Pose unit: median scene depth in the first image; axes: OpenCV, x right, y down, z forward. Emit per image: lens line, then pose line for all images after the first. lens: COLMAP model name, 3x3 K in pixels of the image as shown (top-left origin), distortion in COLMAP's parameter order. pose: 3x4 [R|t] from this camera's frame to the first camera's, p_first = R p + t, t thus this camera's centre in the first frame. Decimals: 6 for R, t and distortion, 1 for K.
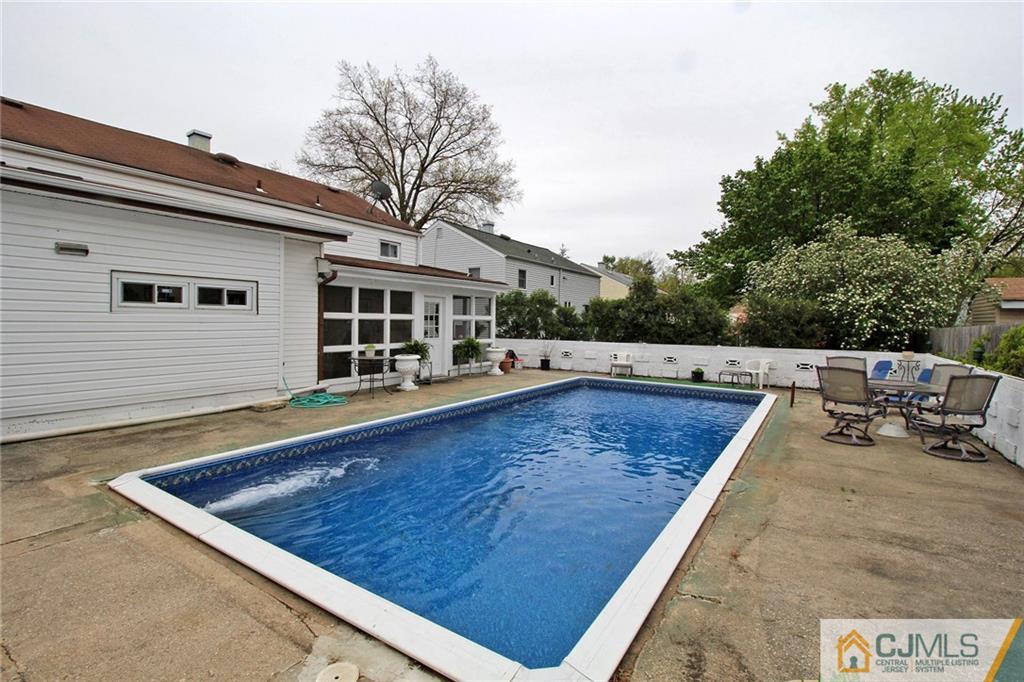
lens RADIAL K [[474.8, 0, 512.0], [0, 474.8, 329.0], [0, 0, 1]] dist [-0.000606, -0.010535]
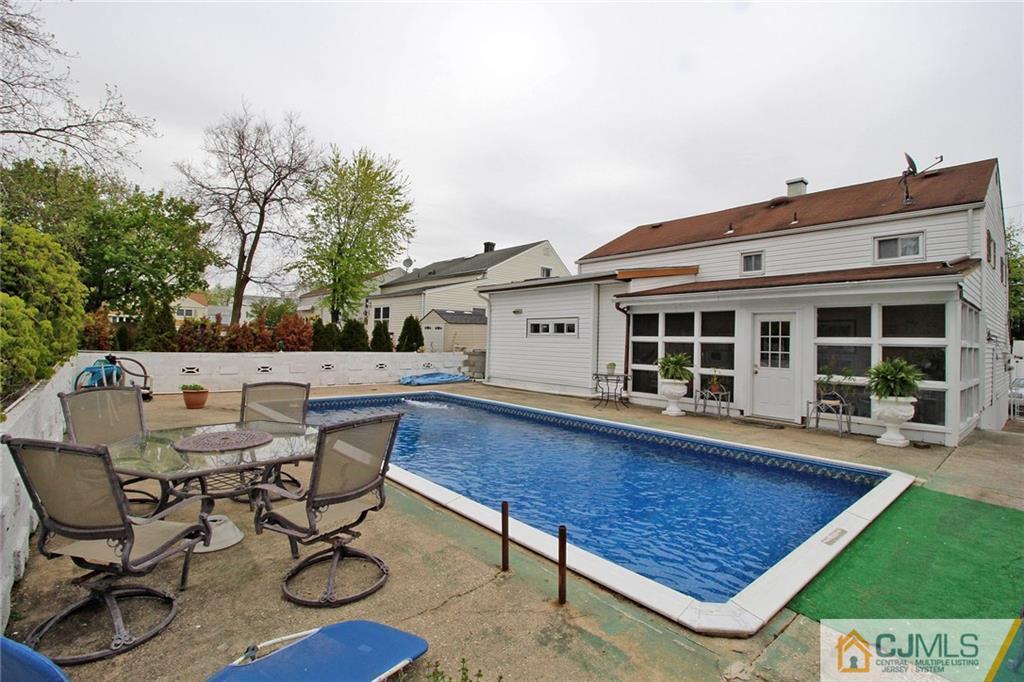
lens RADIAL K [[474.8, 0, 512.0], [0, 474.8, 329.0], [0, 0, 1]] dist [-0.000606, -0.010535]
pose [[-0.283374, -0.042017, -0.958089, 0.766222], [-0.041618, 0.998637, -0.031486, -0.001957], [0.958106, 0.030951, -0.284737, 0.918478]]
